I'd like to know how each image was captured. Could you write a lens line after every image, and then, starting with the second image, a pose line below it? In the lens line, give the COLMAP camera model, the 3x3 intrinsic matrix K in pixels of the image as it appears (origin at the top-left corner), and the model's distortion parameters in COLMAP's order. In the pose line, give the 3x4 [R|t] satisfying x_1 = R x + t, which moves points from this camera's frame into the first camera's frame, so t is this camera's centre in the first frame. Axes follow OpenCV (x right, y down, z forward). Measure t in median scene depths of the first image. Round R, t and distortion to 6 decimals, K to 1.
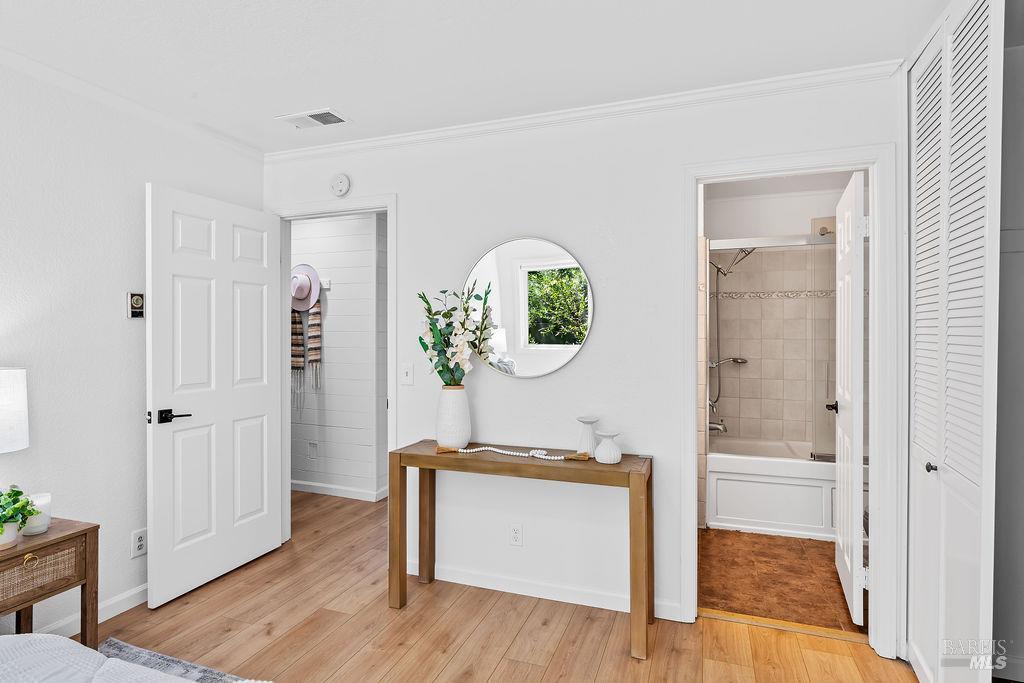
lens RADIAL K [[545.2, 0, 511.1], [0, 545.2, 338.5], [0, 0, 1]] dist [-0.000246, 0.001387]
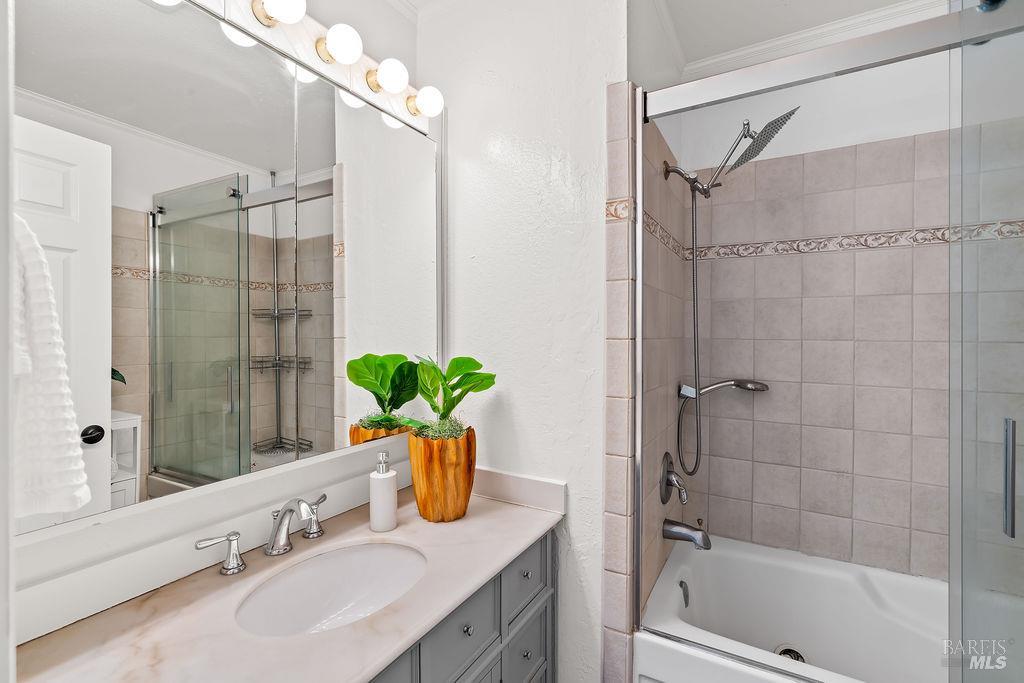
lens RADIAL K [[460.0, 0, 511.9], [0, 460.0, 342.1], [0, 0, 1]] dist [-0.000133, 0.000080]
pose [[0.982726, 0.004272, -0.185017, 0.288840], [-0.004011, 0.999990, 0.001785, 0.003283], [0.185023, -0.001012, 0.982734, 0.568158]]
